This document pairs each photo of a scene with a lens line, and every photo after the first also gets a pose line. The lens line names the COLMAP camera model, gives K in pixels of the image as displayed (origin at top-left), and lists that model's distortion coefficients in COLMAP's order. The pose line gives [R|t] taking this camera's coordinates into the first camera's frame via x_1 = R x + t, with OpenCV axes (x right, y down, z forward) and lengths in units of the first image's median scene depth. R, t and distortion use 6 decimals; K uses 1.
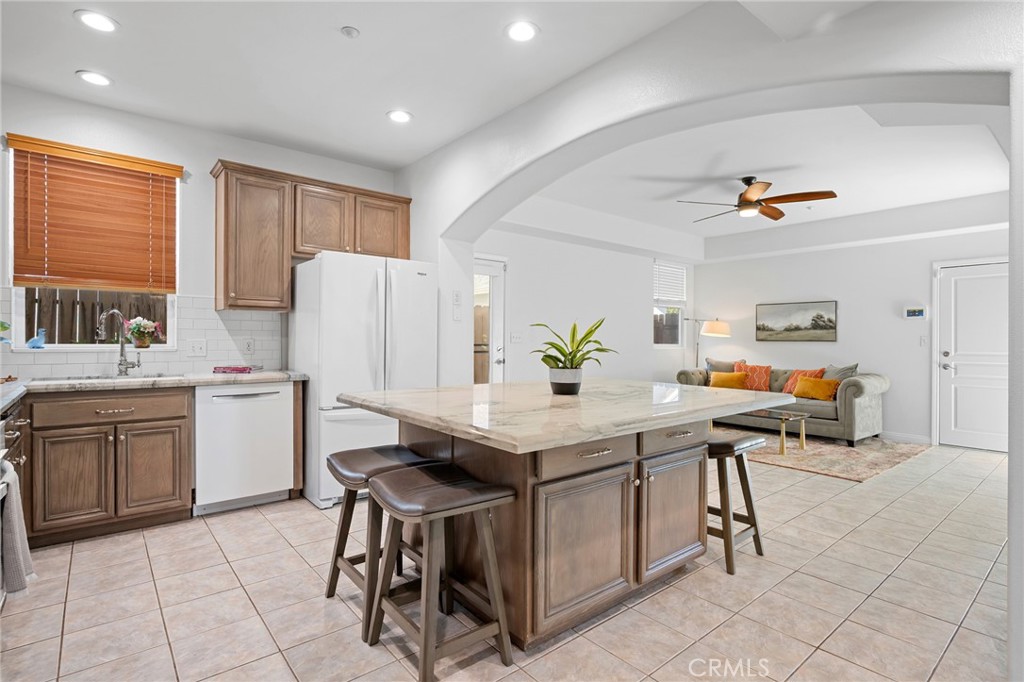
lens RADIAL K [[512.6, 0, 512.0], [0, 512.6, 341.0], [0, 0, 1]] dist [-0.003055, -0.001040]
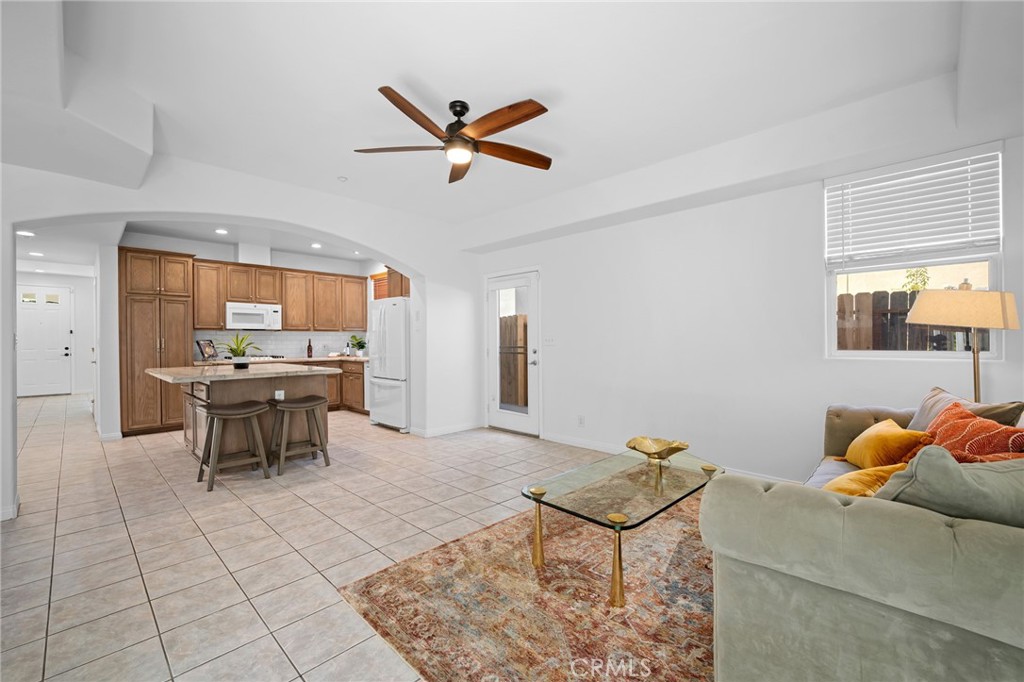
lens RADIAL K [[417.3, 0, 512.0], [0, 417.3, 341.0], [0, 0, 1]] dist [0.001876, 0.000363]
pose [[0.119448, 0.000698, -0.992840, 1.445785], [0.002391, 0.999997, 0.000991, -0.015933], [0.992838, -0.002493, 0.119446, 1.390435]]
